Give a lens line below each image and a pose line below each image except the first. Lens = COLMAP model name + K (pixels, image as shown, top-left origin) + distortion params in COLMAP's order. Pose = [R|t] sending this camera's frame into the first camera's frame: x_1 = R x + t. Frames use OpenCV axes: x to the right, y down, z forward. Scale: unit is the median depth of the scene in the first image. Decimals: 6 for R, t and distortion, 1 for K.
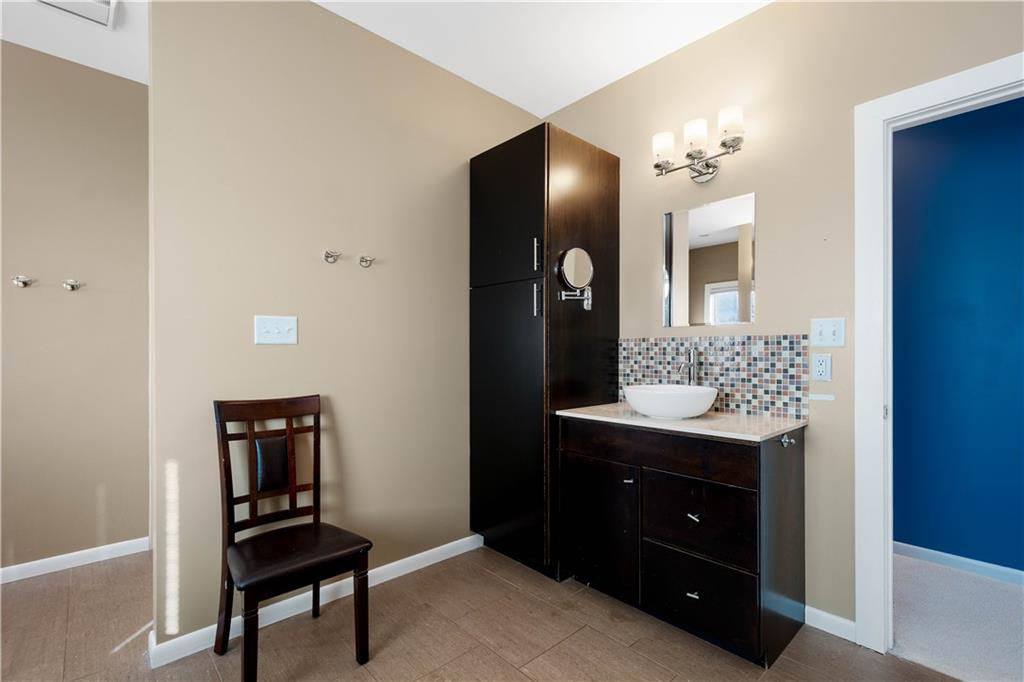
lens RADIAL K [[459.6, 0, 512.8], [0, 459.6, 351.6], [0, 0, 1]] dist [0.003124, 0.000227]
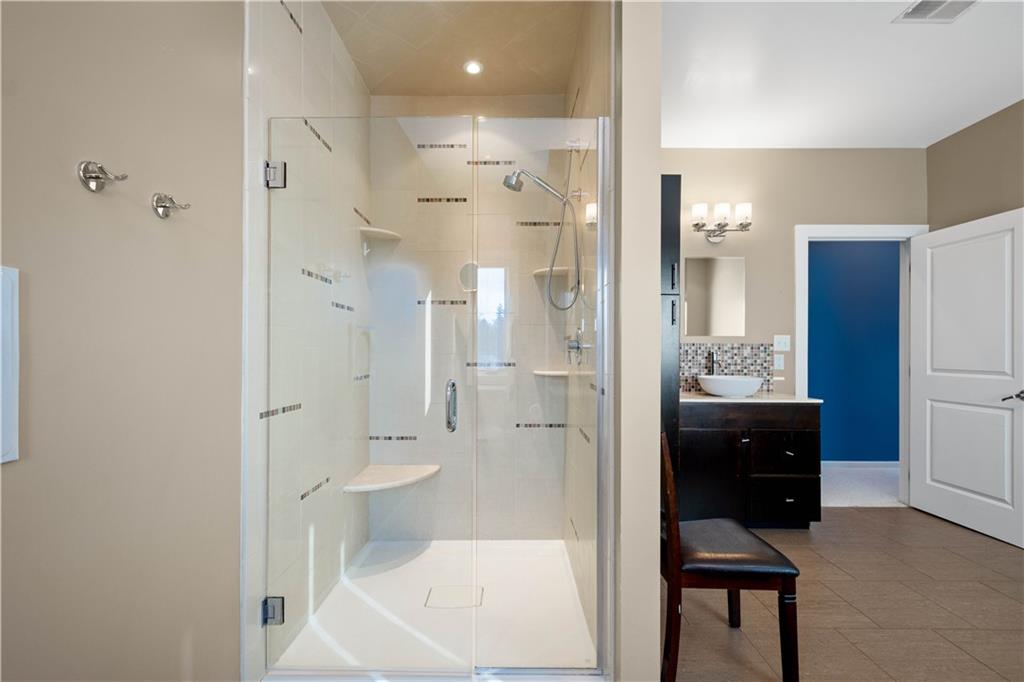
lens RADIAL K [[459.6, 0, 513.1], [0, 459.6, 336.6], [0, 0, 1]] dist [0.003124, 0.000227]
pose [[0.692623, 0.009990, 0.721230, -1.288977], [-0.005139, 0.999947, -0.008916, -0.041920], [-0.721281, 0.002469, 0.692638, 0.473309]]
